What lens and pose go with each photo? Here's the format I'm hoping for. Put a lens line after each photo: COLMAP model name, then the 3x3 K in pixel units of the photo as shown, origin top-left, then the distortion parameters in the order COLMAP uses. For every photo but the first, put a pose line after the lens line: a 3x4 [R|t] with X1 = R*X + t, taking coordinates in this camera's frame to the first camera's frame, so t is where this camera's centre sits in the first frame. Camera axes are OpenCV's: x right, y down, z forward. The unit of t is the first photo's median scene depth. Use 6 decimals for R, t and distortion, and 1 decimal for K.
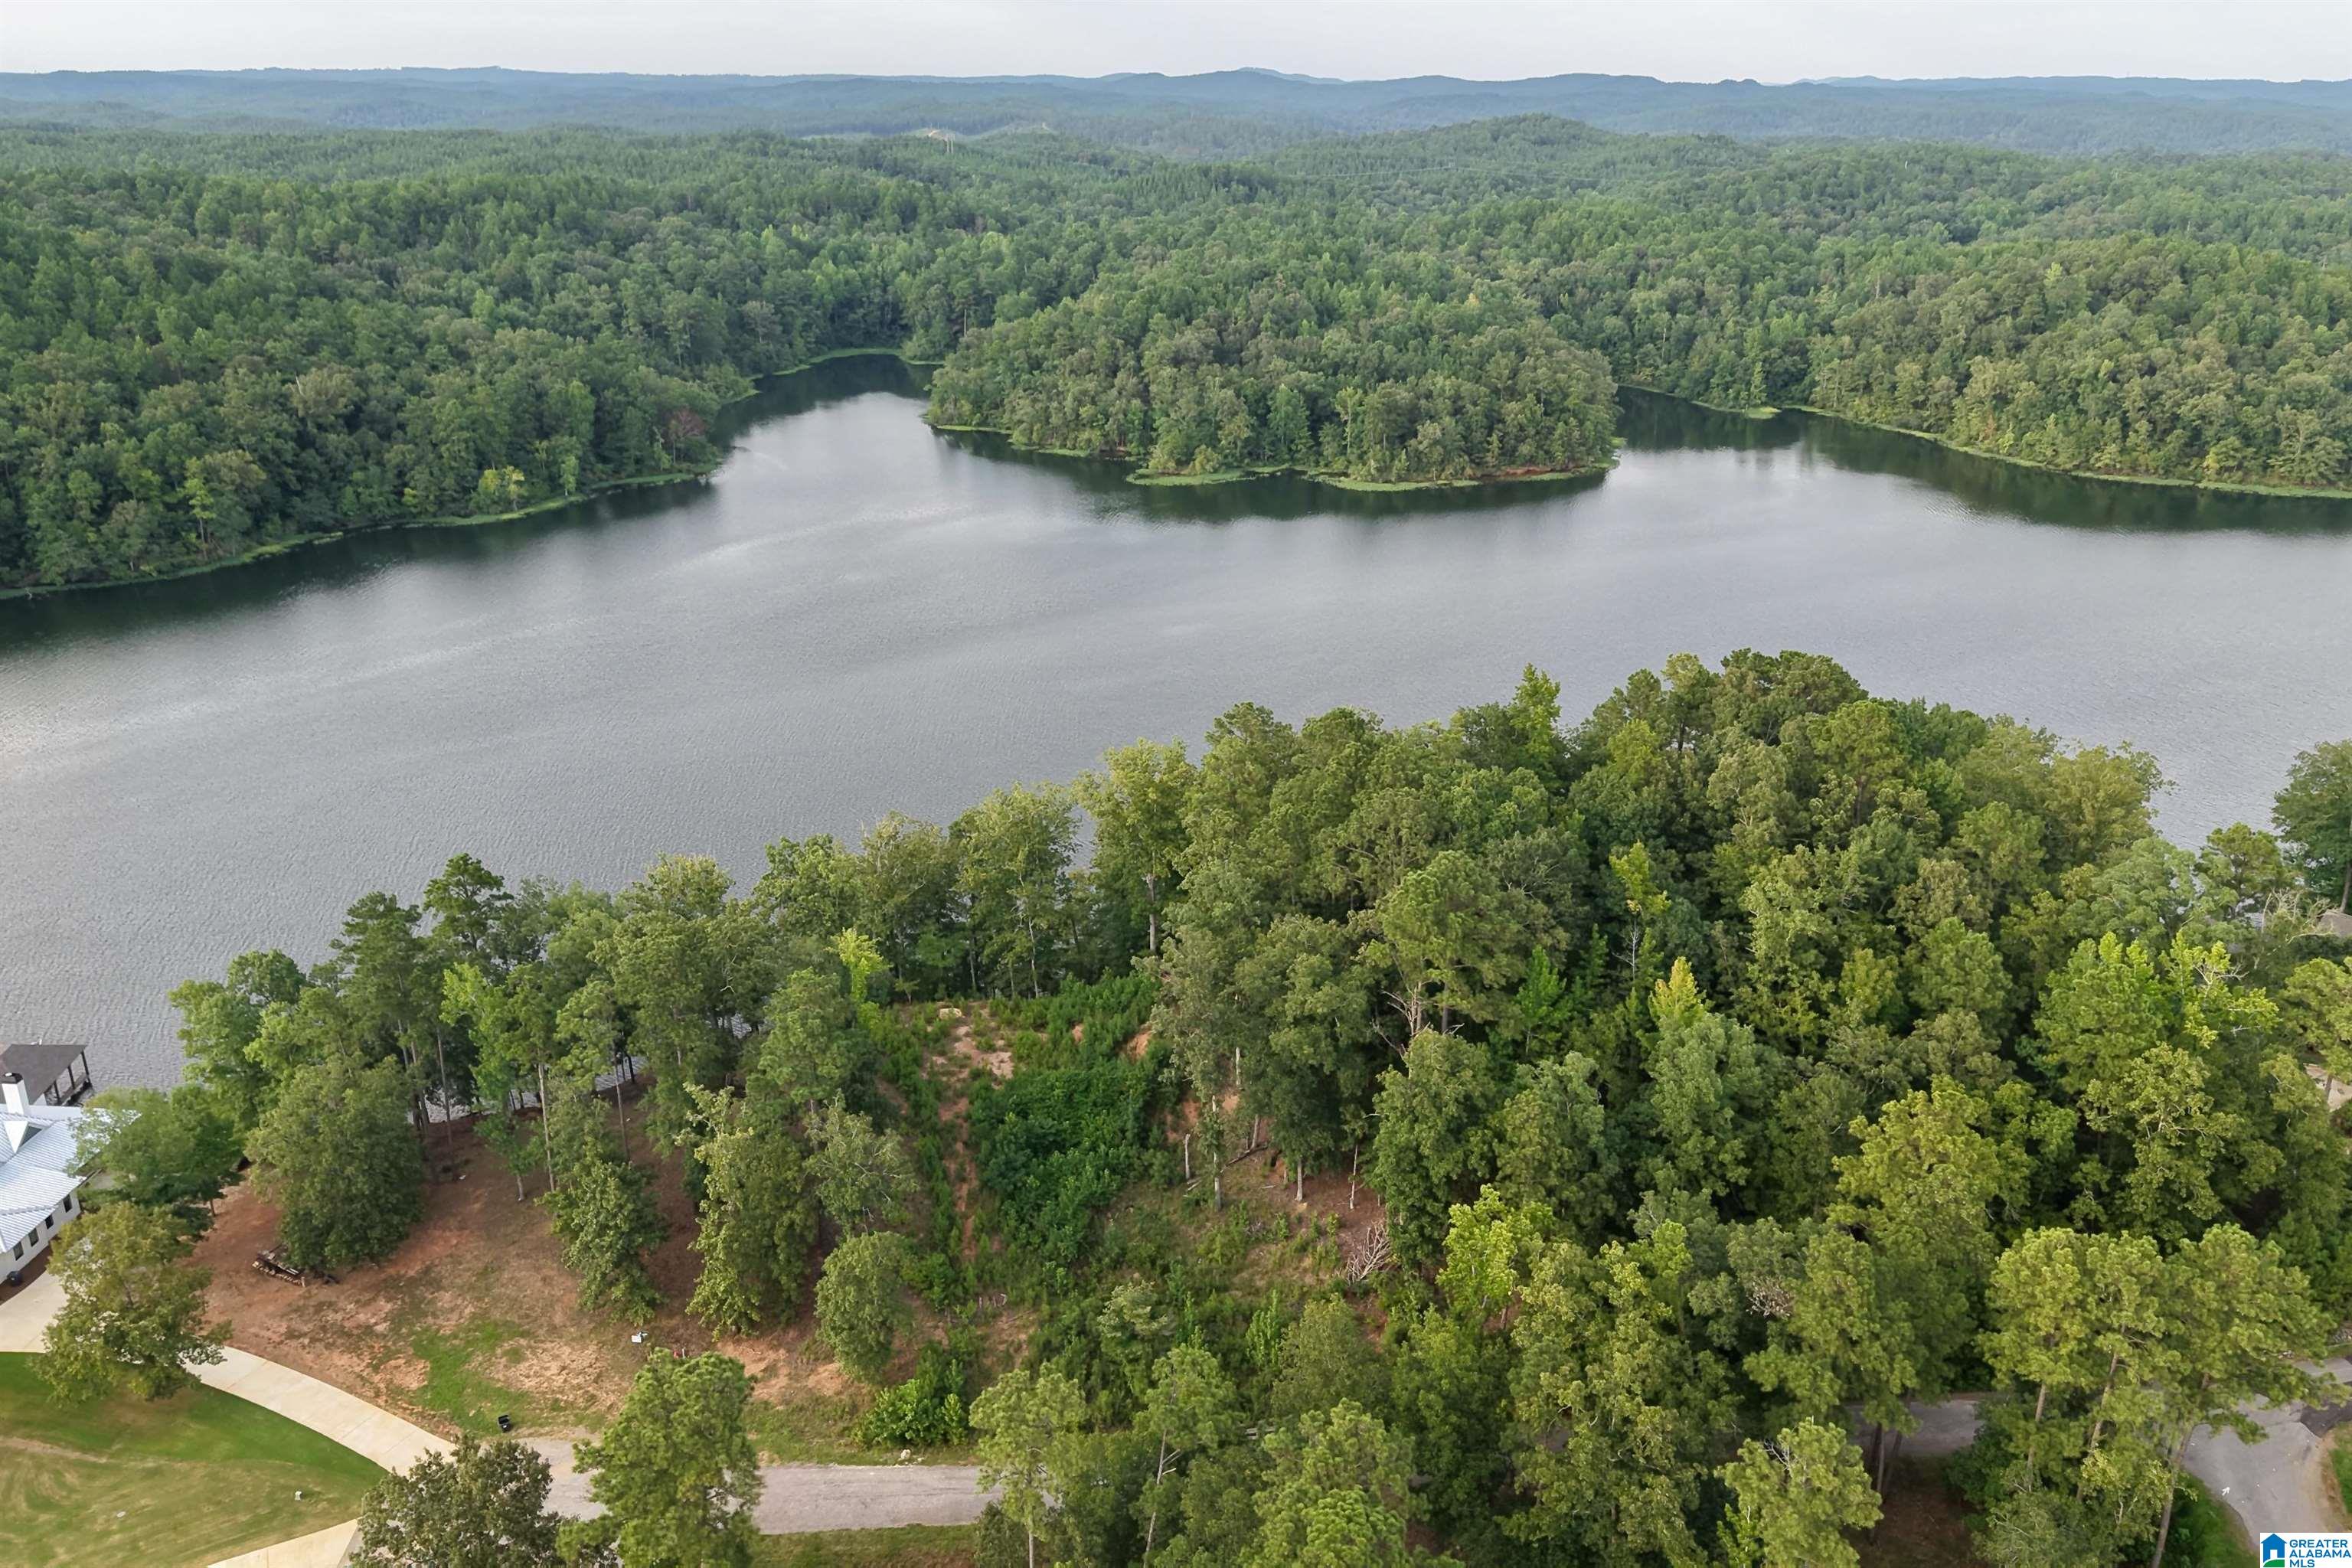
lens RADIAL K [[1645.2, 0, 1176.0], [0, 1645.2, 784.0], [0, 0, 1]] dist [0.070779, -0.109019]
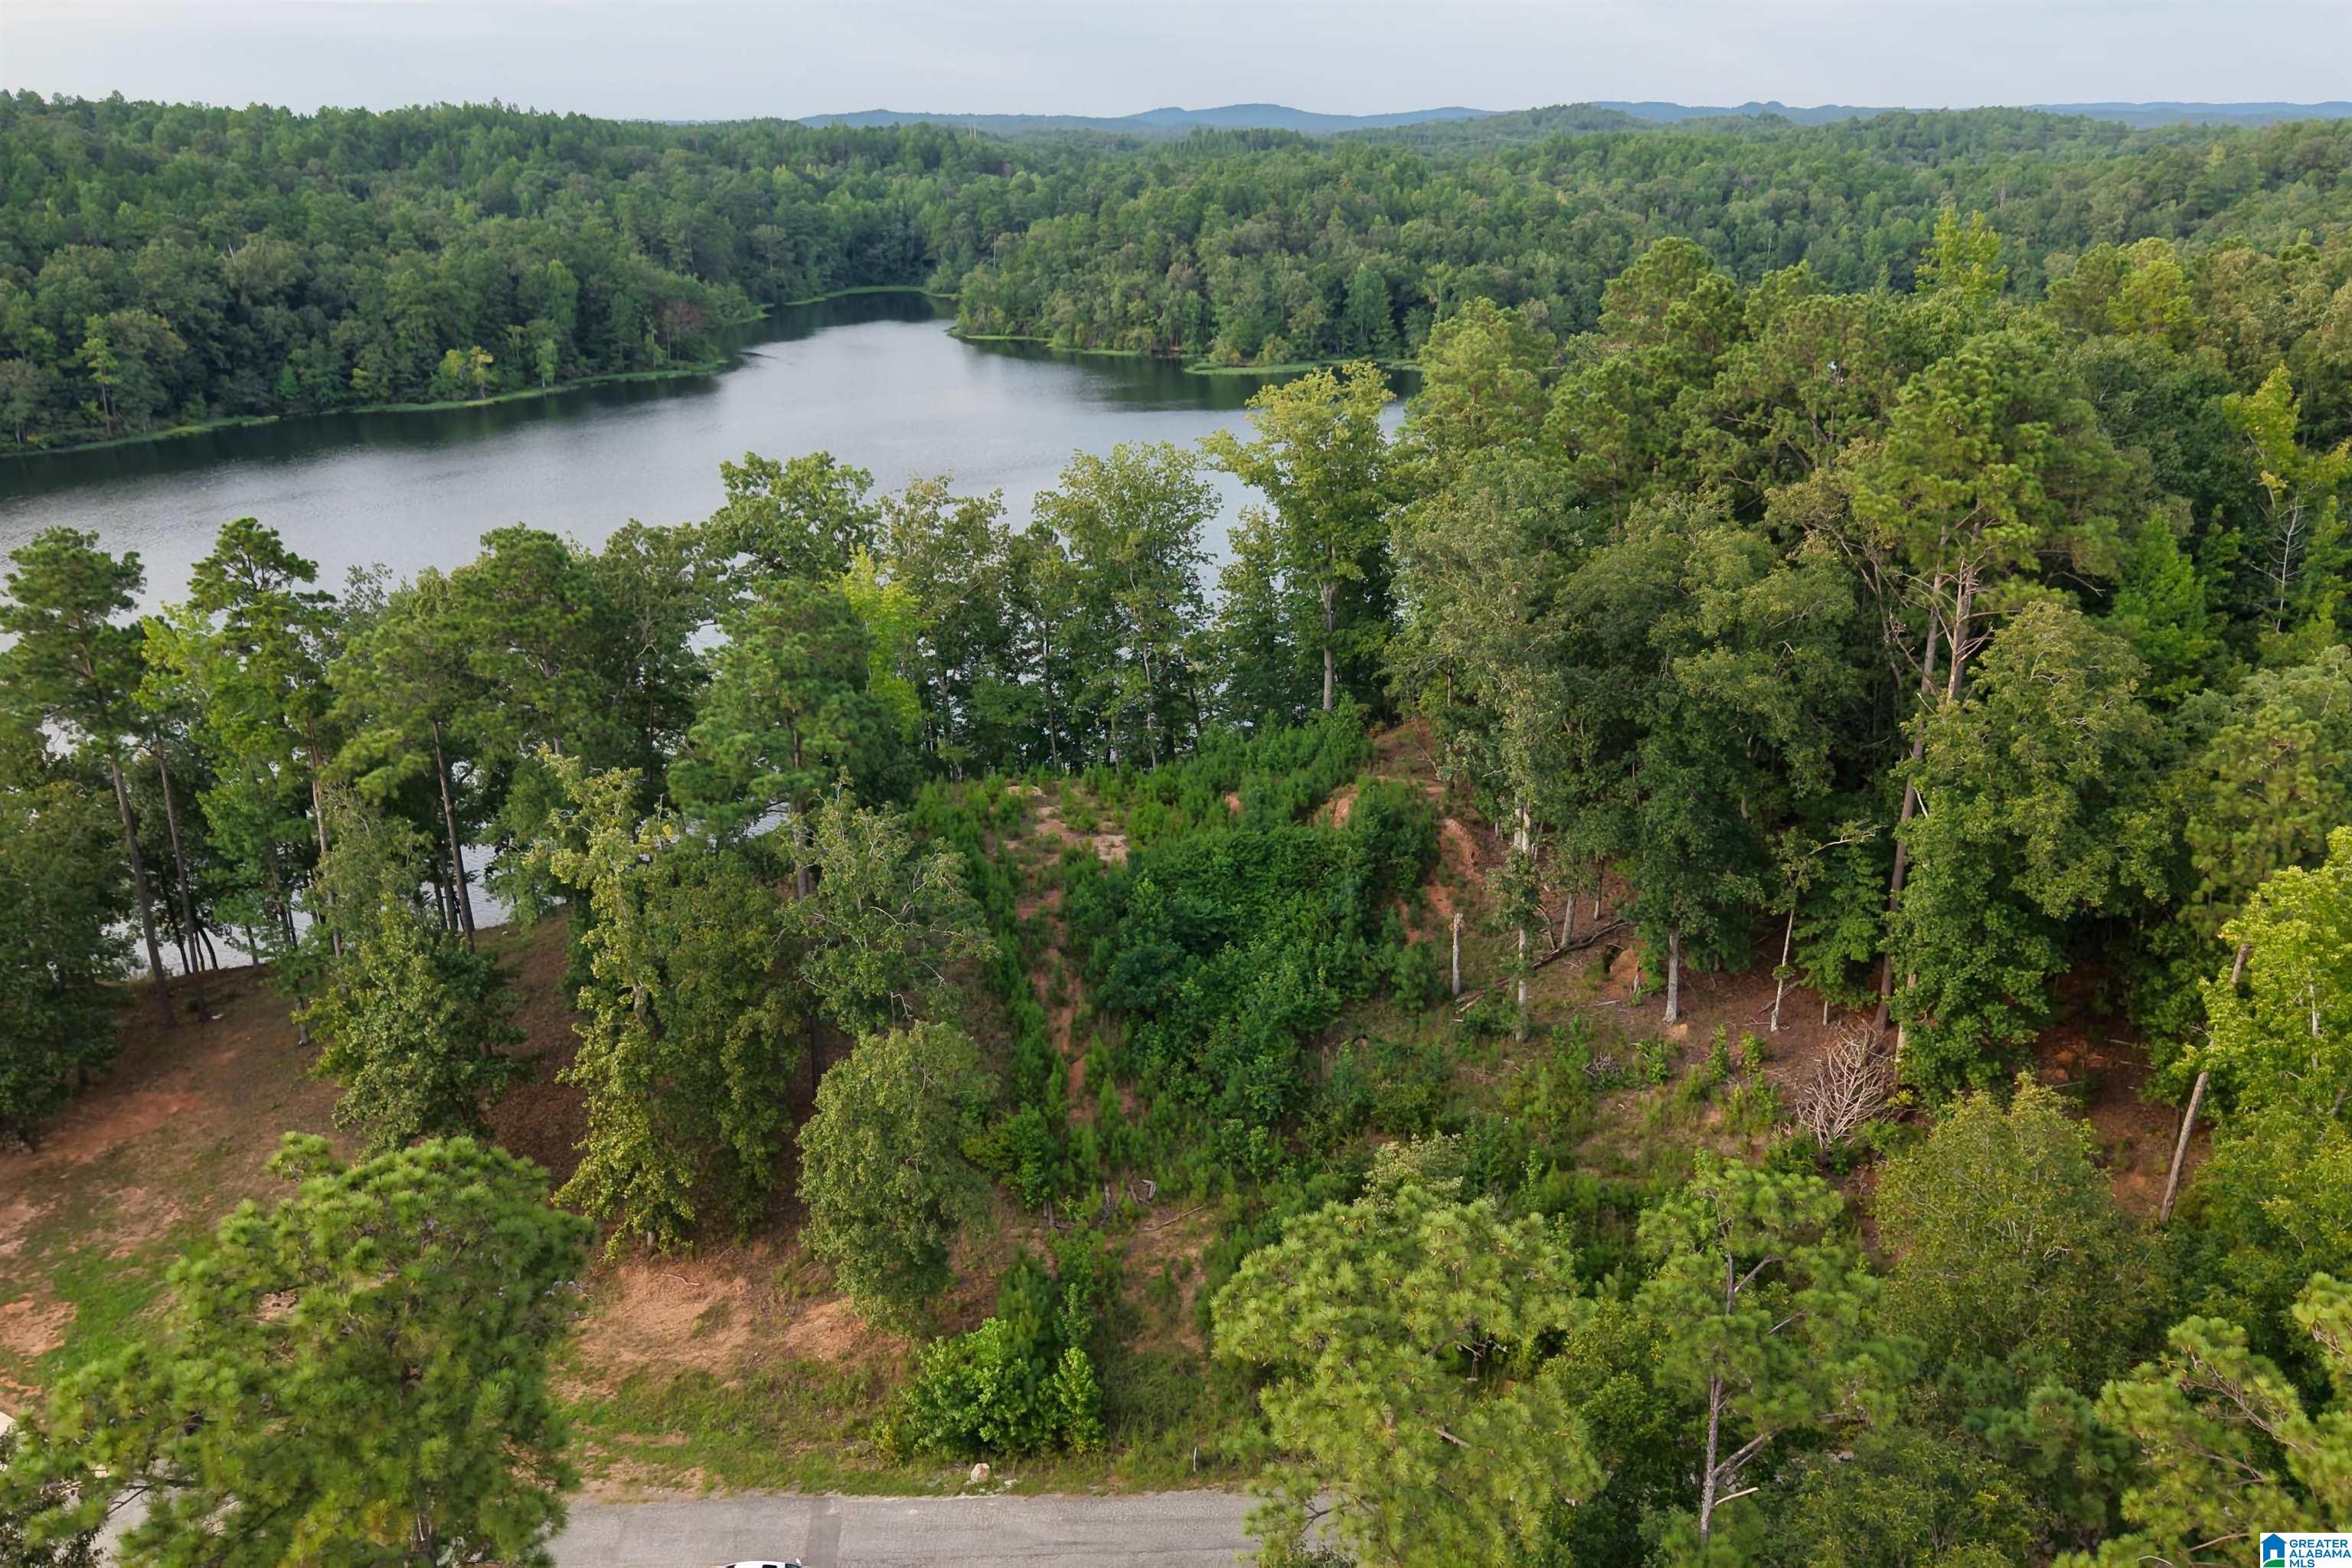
lens RADIAL K [[1563.8, 0, 1163.7], [0, 1563.8, 820.4], [0, 0, 1]] dist [0.066726, -0.068959]
pose [[0.999887, -0.009015, -0.011989, -0.039223], [0.008718, 0.999659, -0.024632, 0.086293], [0.012207, 0.024524, 0.999625, 0.204960]]
